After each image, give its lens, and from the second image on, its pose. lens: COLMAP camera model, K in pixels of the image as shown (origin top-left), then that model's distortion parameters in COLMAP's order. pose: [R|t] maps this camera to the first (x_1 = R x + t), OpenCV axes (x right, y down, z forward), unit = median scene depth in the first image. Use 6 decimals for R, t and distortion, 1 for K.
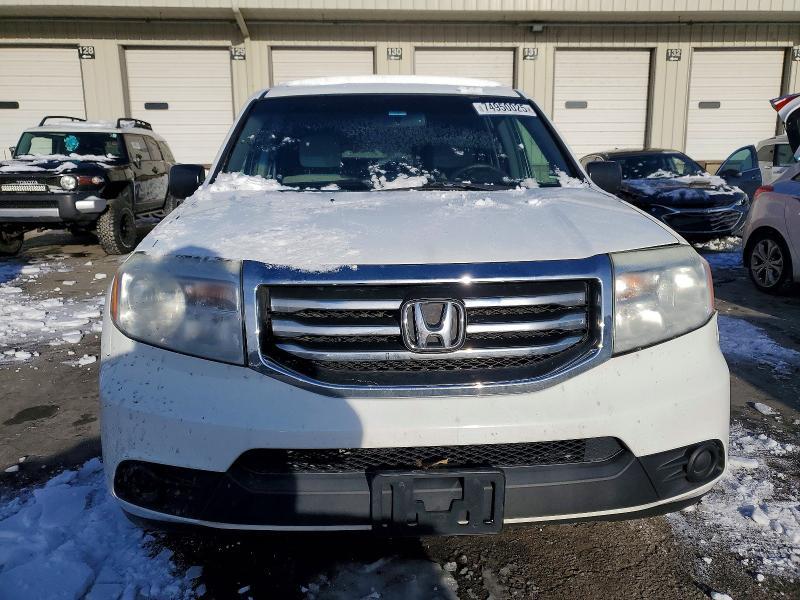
lens RADIAL K [[618.8, 0, 400.0], [0, 618.8, 300.0], [0, 0, 1]] dist [0.026897, -0.003404]
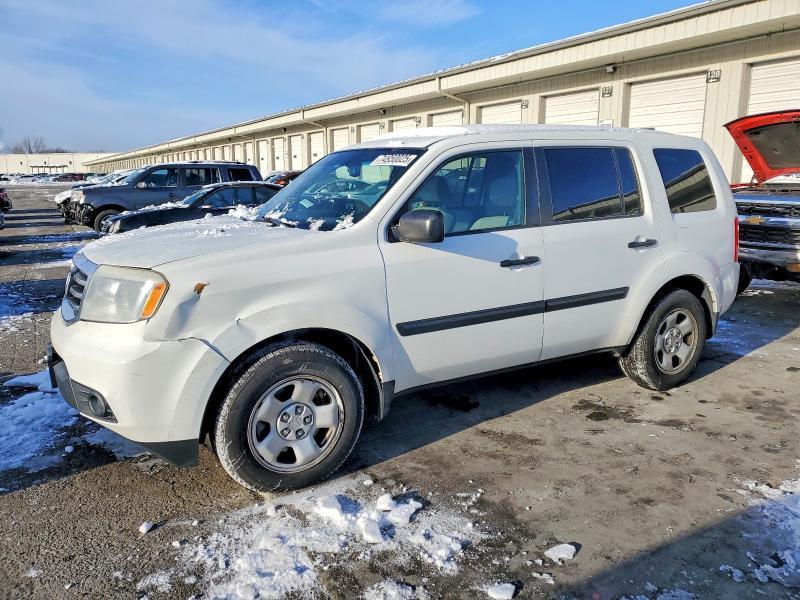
lens RADIAL K [[618.8, 0, 400.0], [0, 618.8, 300.0], [0, 0, 1]] dist [0.026897, -0.003404]
pose [[0.462848, 0.176796, -0.868628, 0.706921], [-0.189706, 0.976962, 0.097761, -0.107161], [0.865900, 0.119536, 0.485724, 0.268689]]
